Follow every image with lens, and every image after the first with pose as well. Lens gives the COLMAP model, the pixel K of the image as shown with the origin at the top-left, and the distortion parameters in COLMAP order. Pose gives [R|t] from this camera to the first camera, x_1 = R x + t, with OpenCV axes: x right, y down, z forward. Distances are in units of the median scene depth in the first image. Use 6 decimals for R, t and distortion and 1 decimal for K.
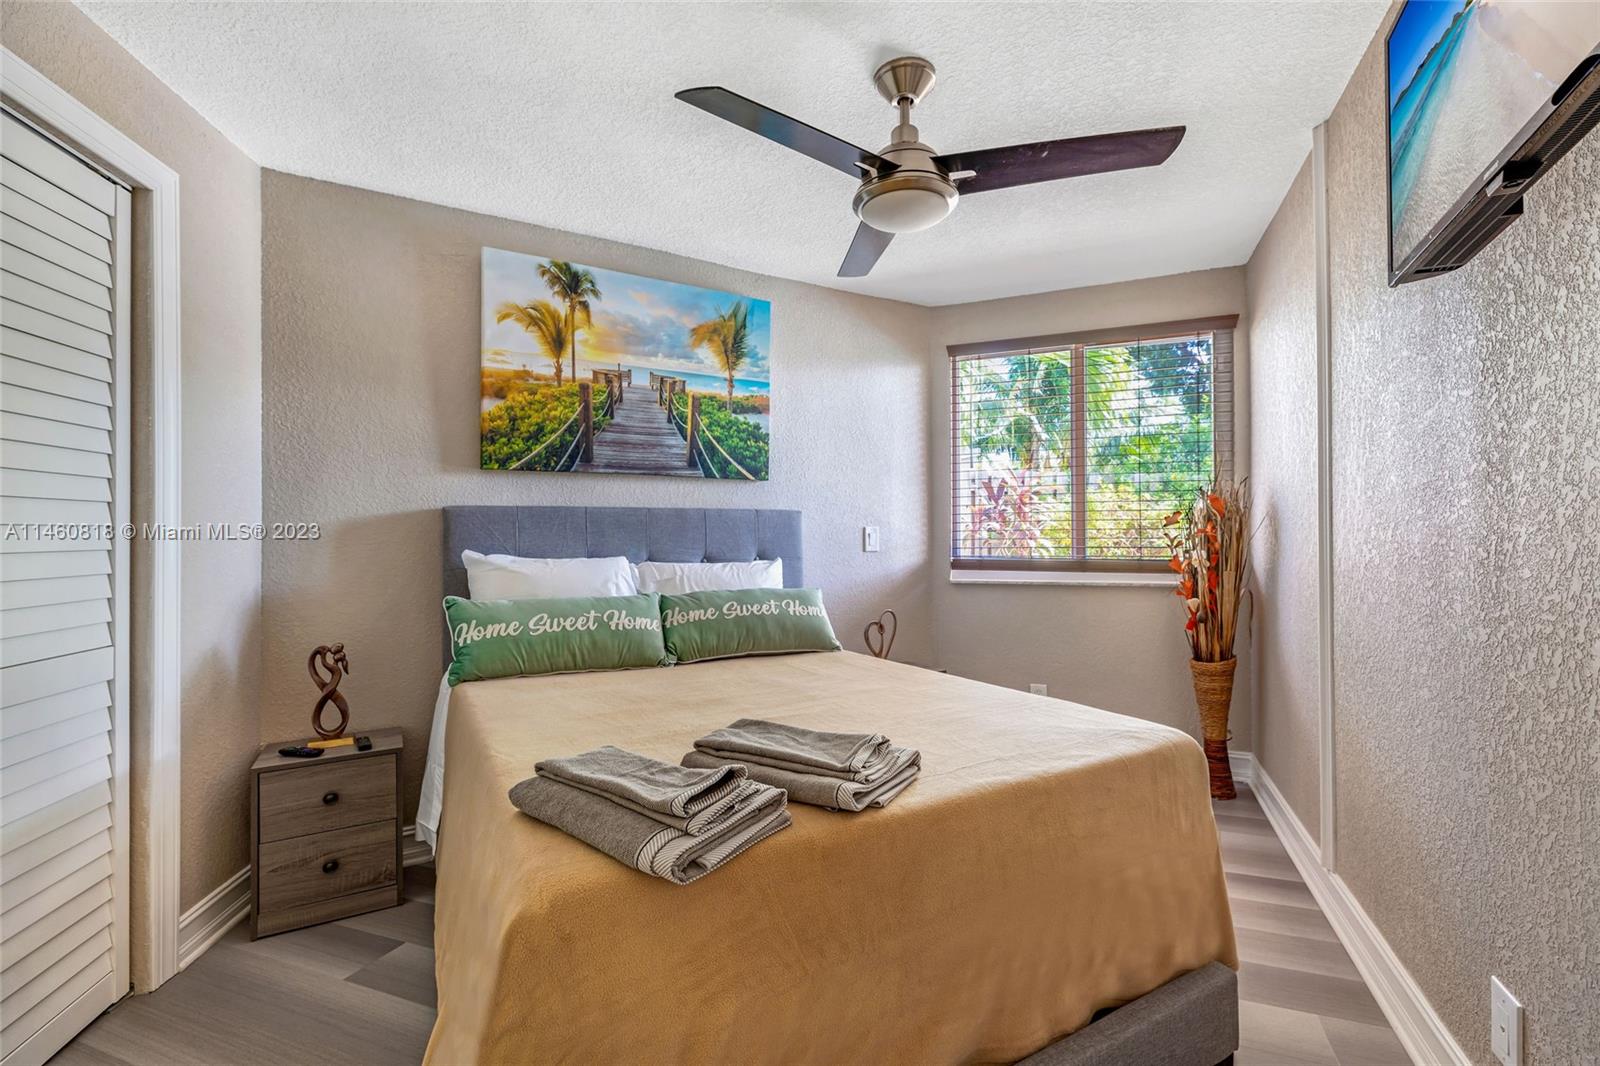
lens RADIAL K [[728.4, 0, 809.4], [0, 728.4, 529.8], [0, 0, 1]] dist [0.007277, -0.002498]
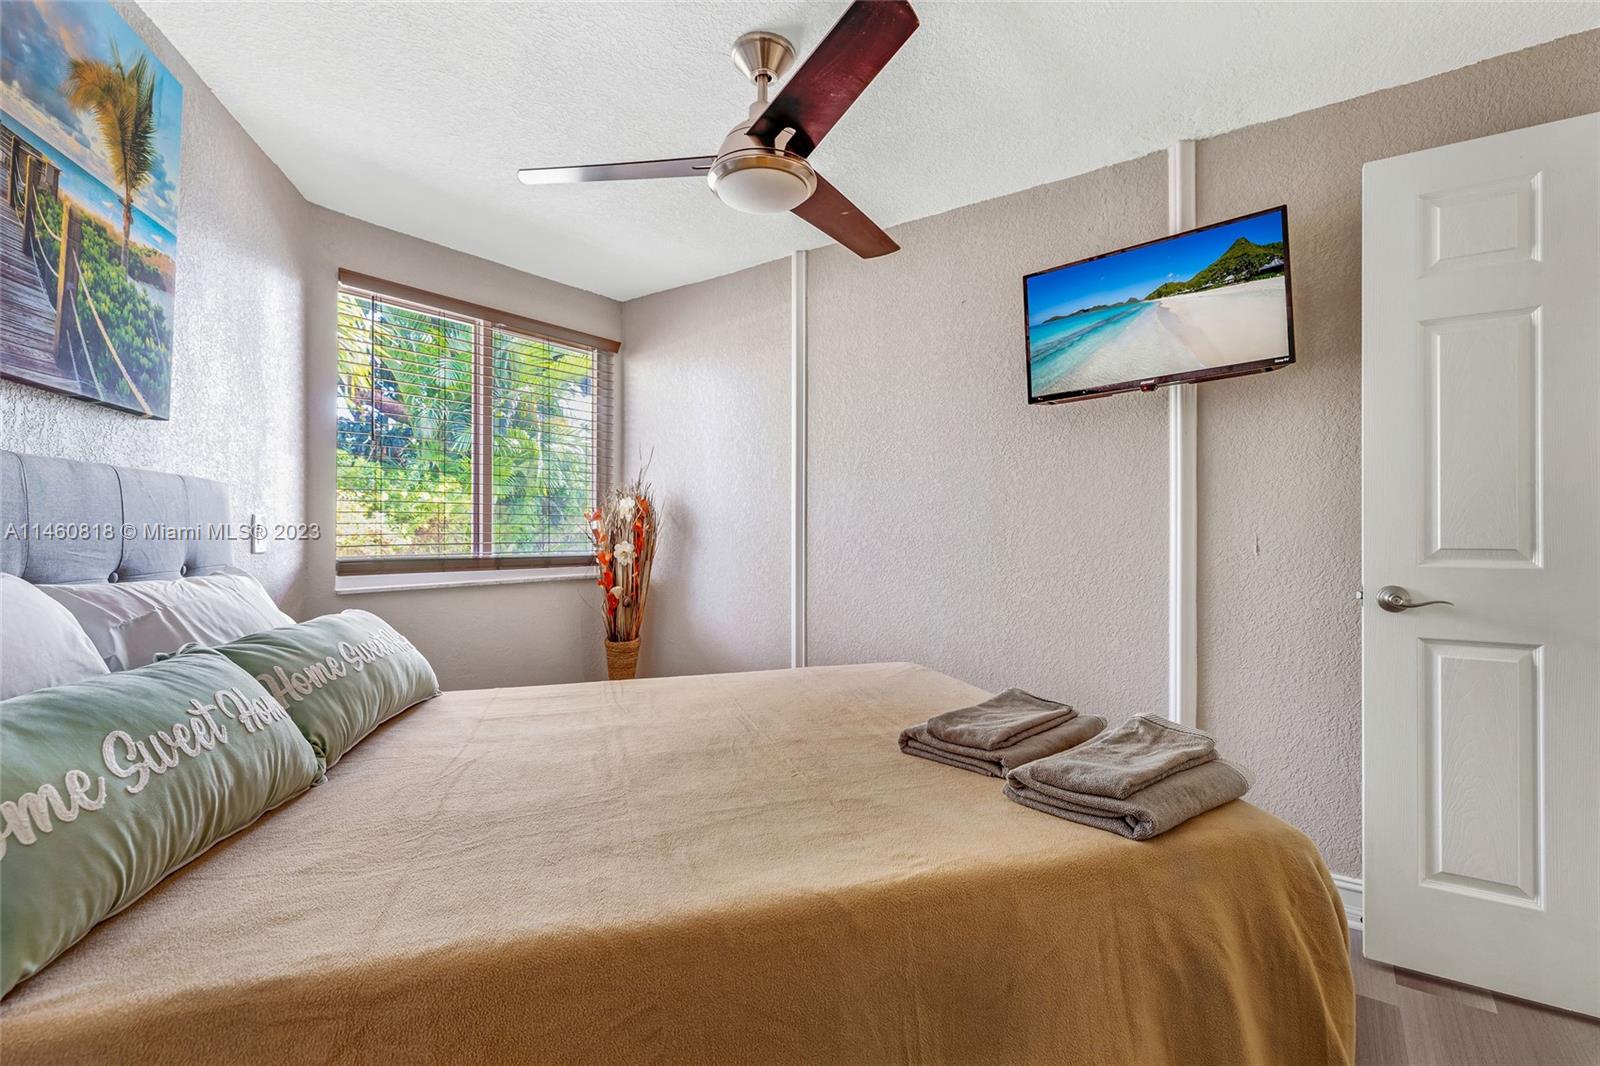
lens RADIAL K [[728.4, 0, 809.0], [0, 728.4, 536.2], [0, 0, 1]] dist [0.007277, -0.002498]
pose [[0.216668, 0.000961, 0.976245, -0.492983], [-0.008922, 0.999960, 0.000996, 0.011540], [-0.976205, -0.008926, 0.216668, 0.450327]]
